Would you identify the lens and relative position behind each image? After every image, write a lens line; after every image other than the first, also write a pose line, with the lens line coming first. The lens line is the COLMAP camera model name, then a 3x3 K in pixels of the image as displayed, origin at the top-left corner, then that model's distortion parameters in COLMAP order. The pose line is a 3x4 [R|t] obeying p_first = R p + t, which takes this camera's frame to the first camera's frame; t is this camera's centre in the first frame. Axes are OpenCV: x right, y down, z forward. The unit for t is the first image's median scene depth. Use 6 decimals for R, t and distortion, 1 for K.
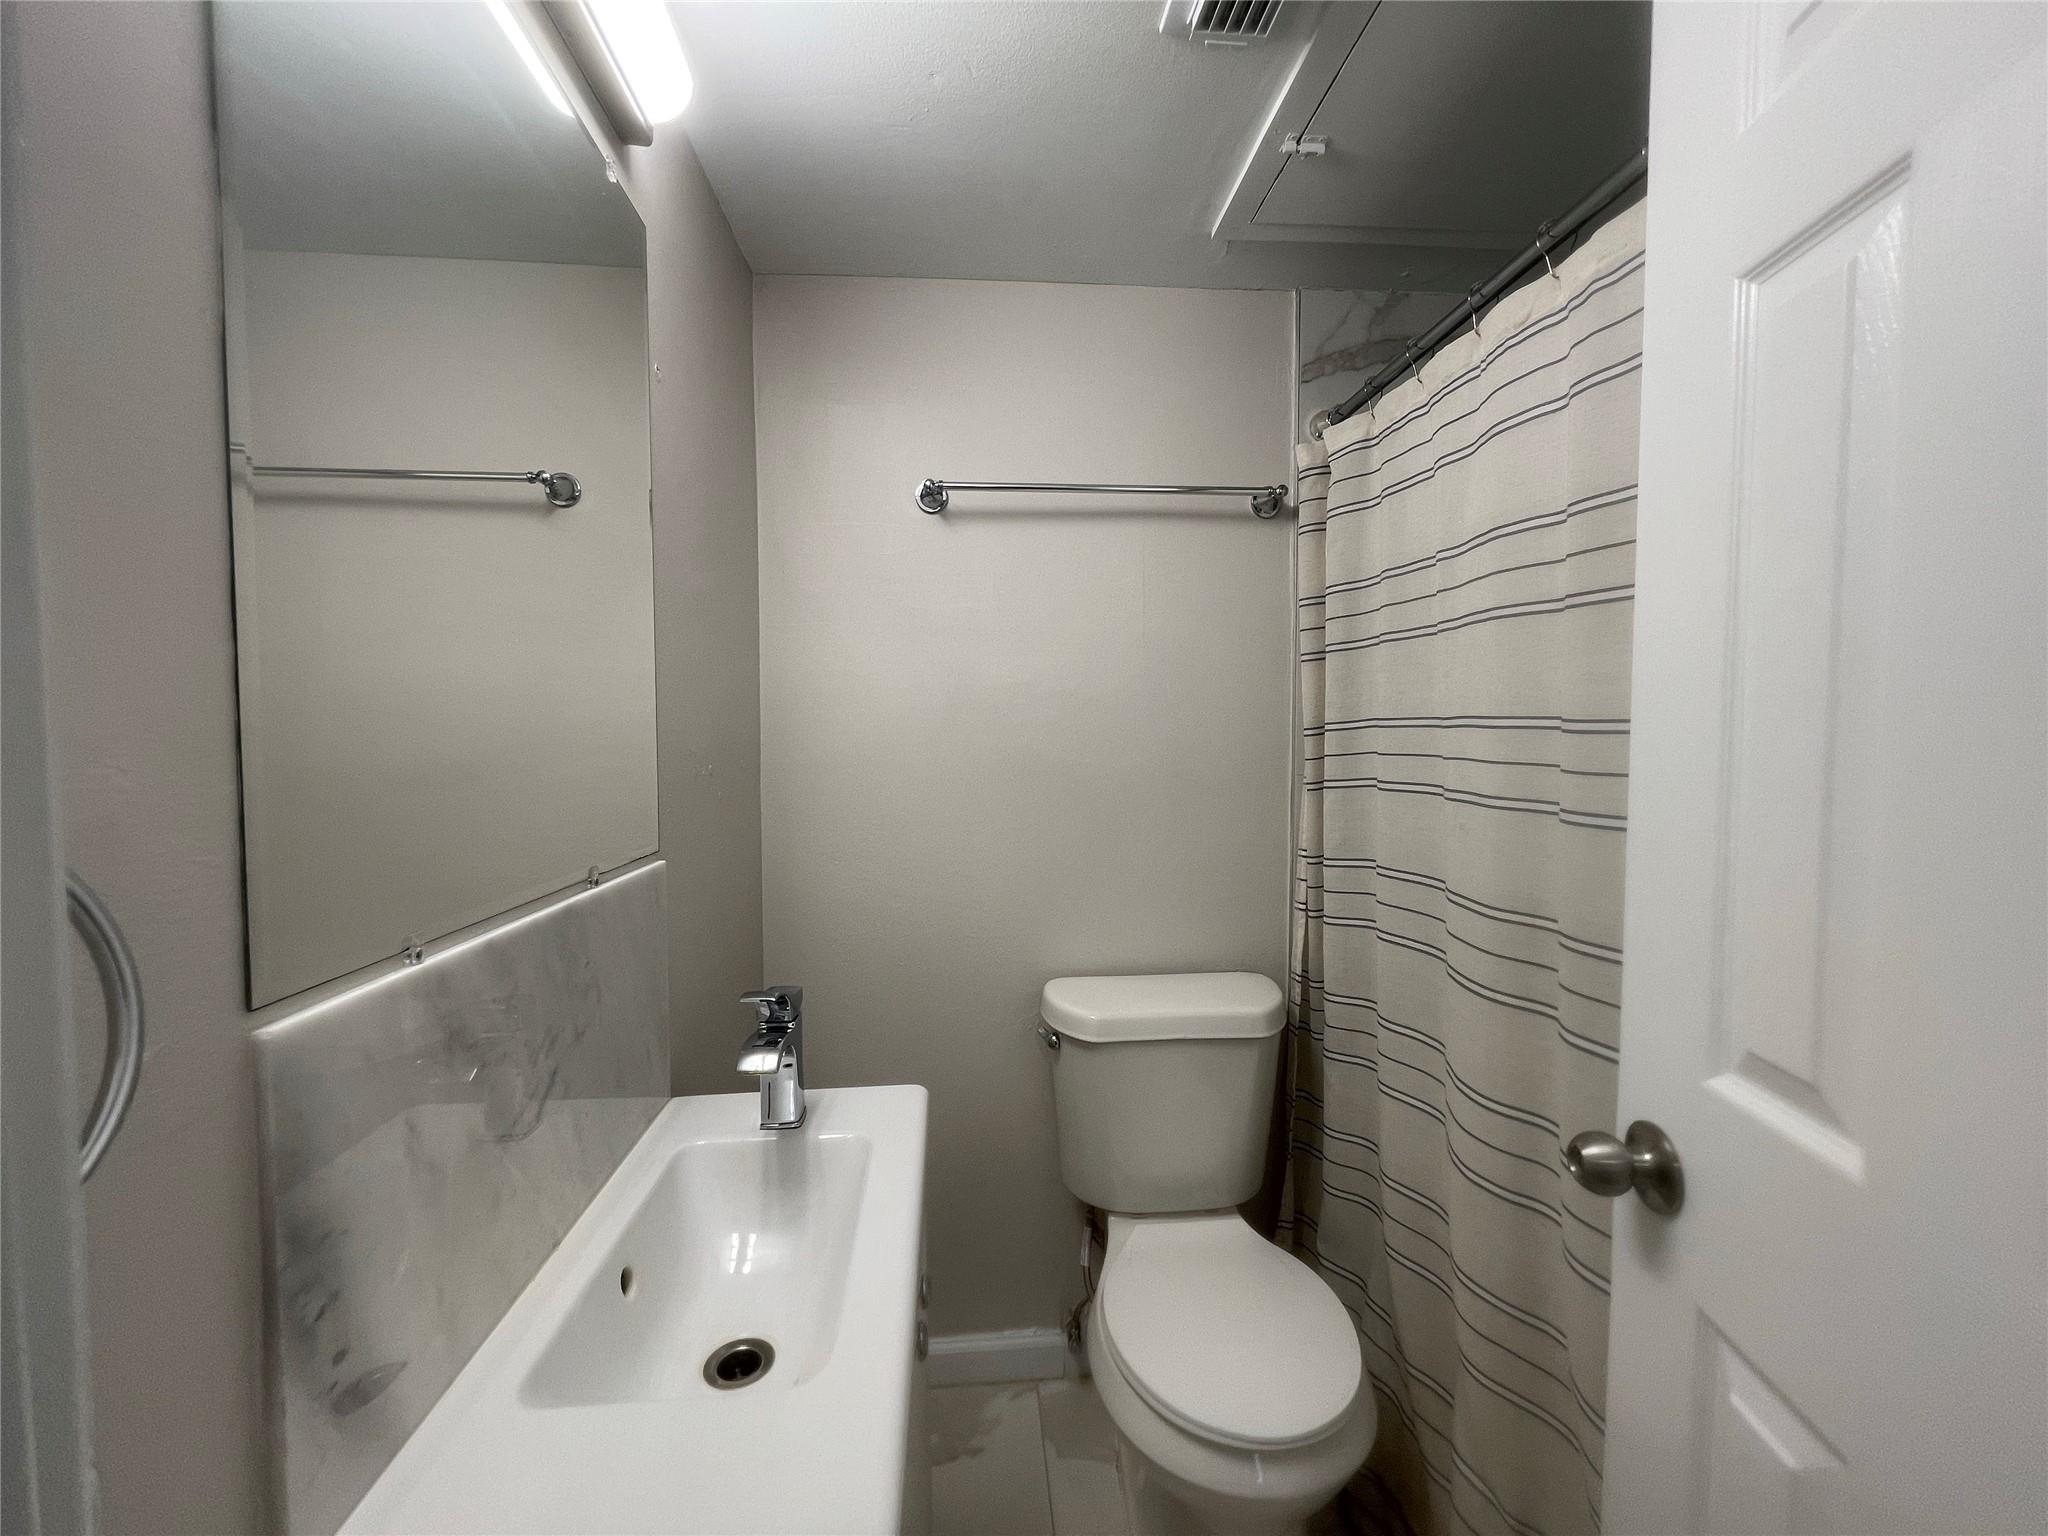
lens RADIAL K [[836.5, 0, 1013.2], [0, 836.5, 768.5], [0, 0, 1]] dist [-0.000048, 0.000022]
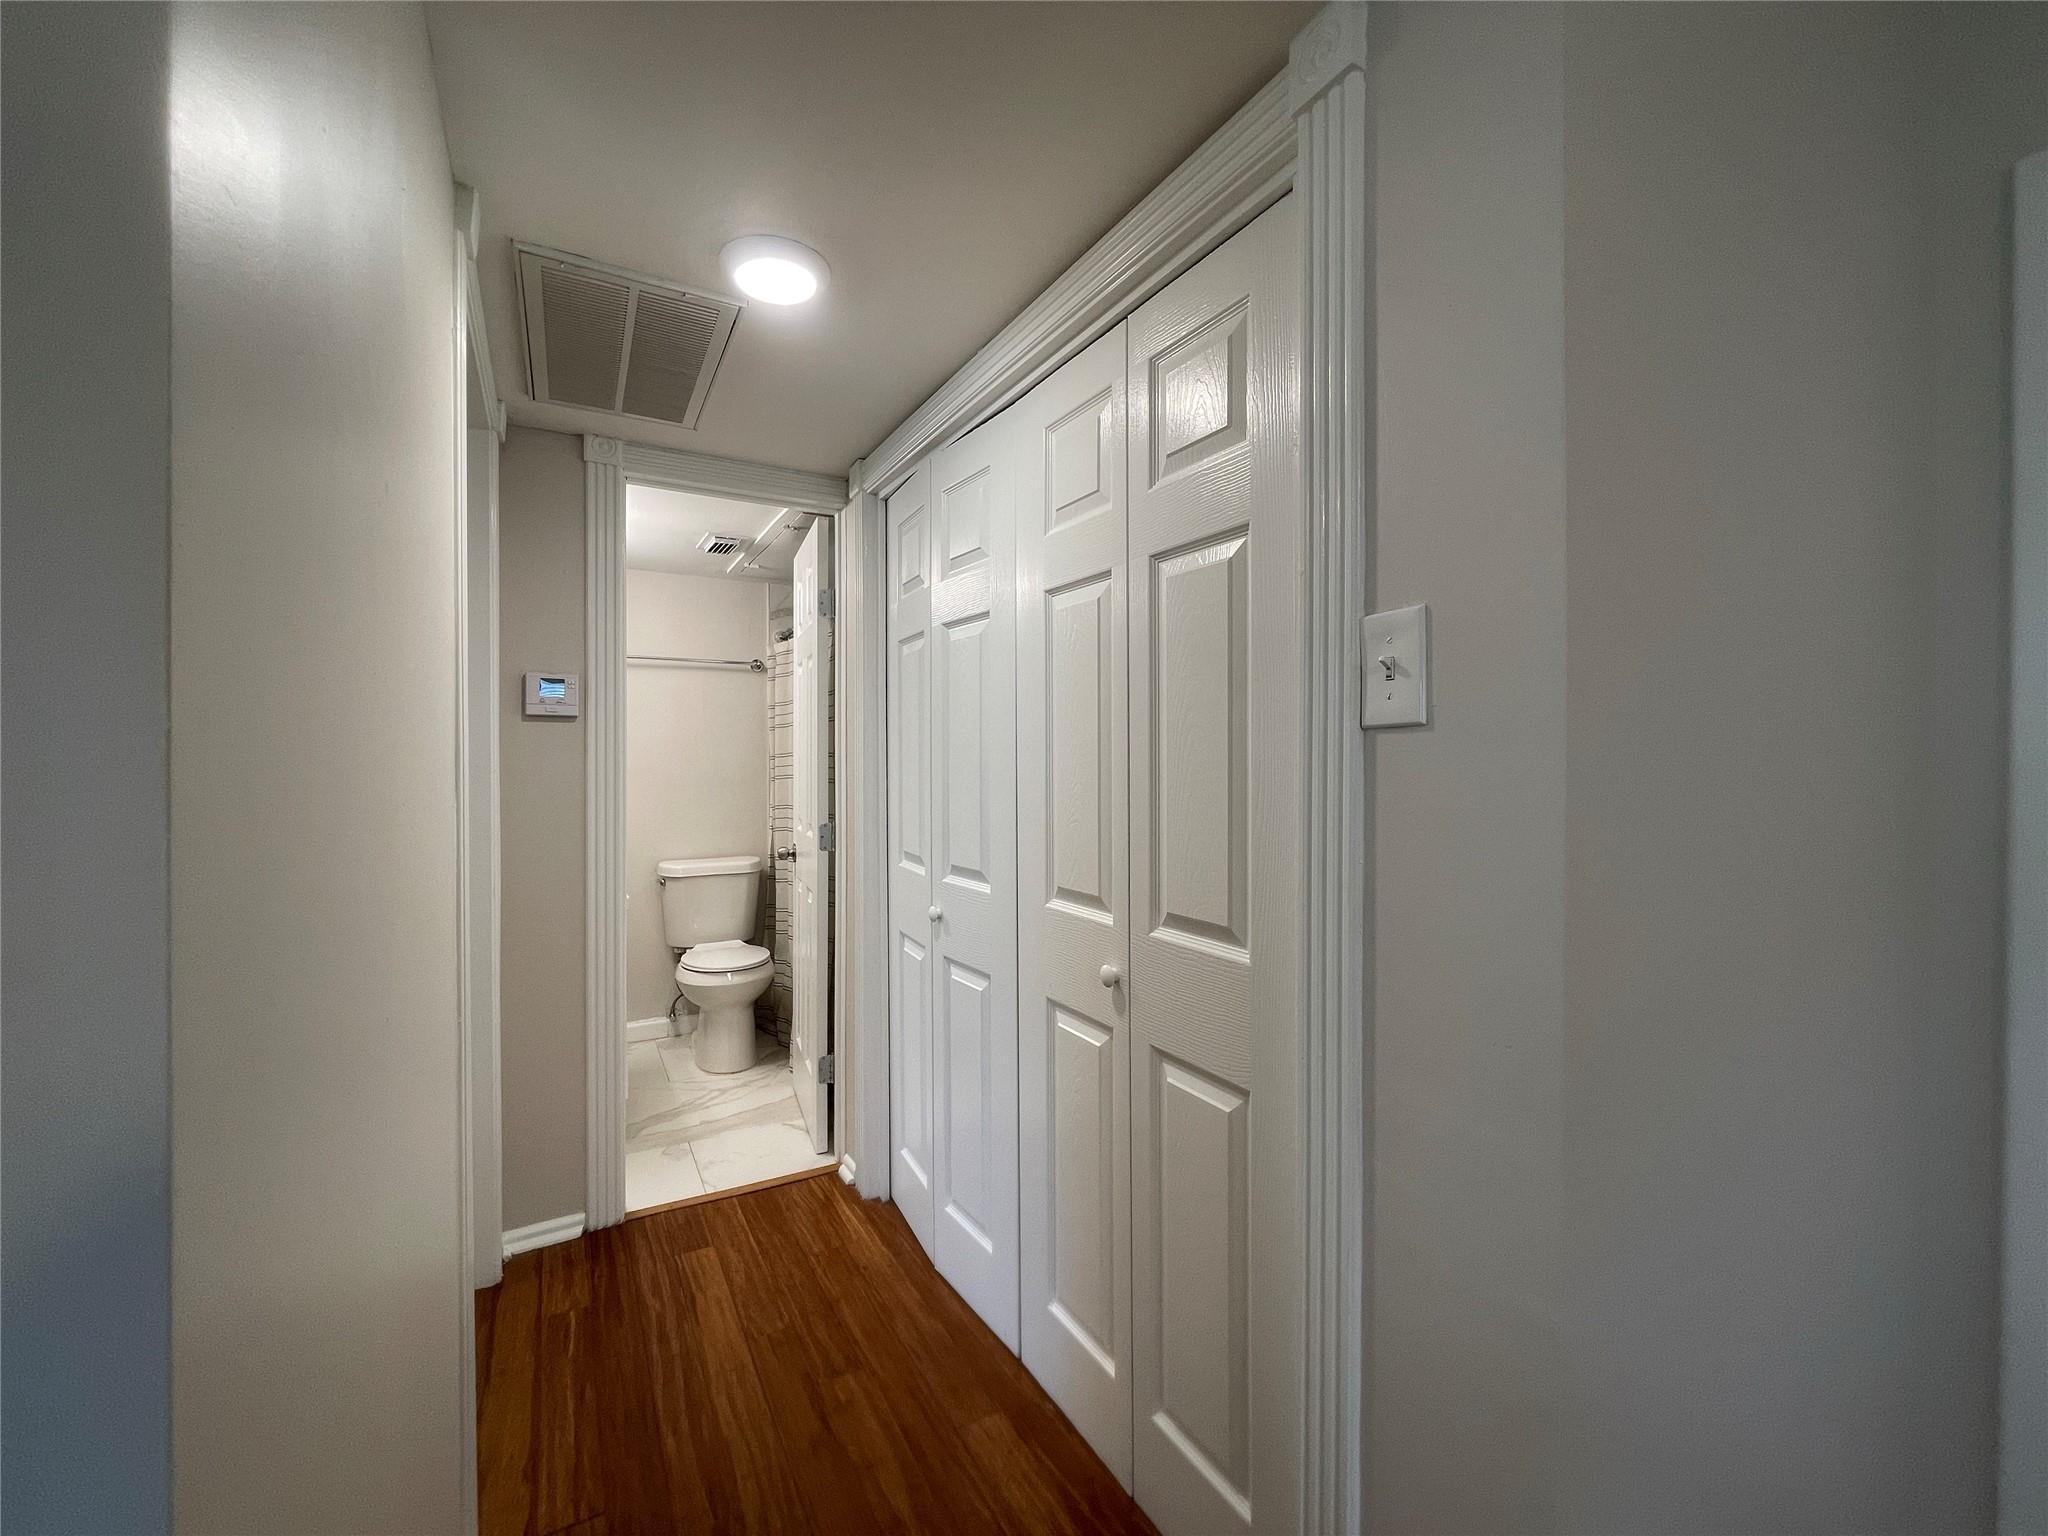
lens RADIAL K [[836.5, 0, 1013.2], [0, 836.5, 768.5], [0, 0, 1]] dist [-0.000048, 0.000022]
pose [[0.918354, 0.000139, 0.395761, 0.020474], [0.018387, 0.998905, -0.043015, 0.115572], [-0.395334, 0.046780, 0.917346, -1.678877]]
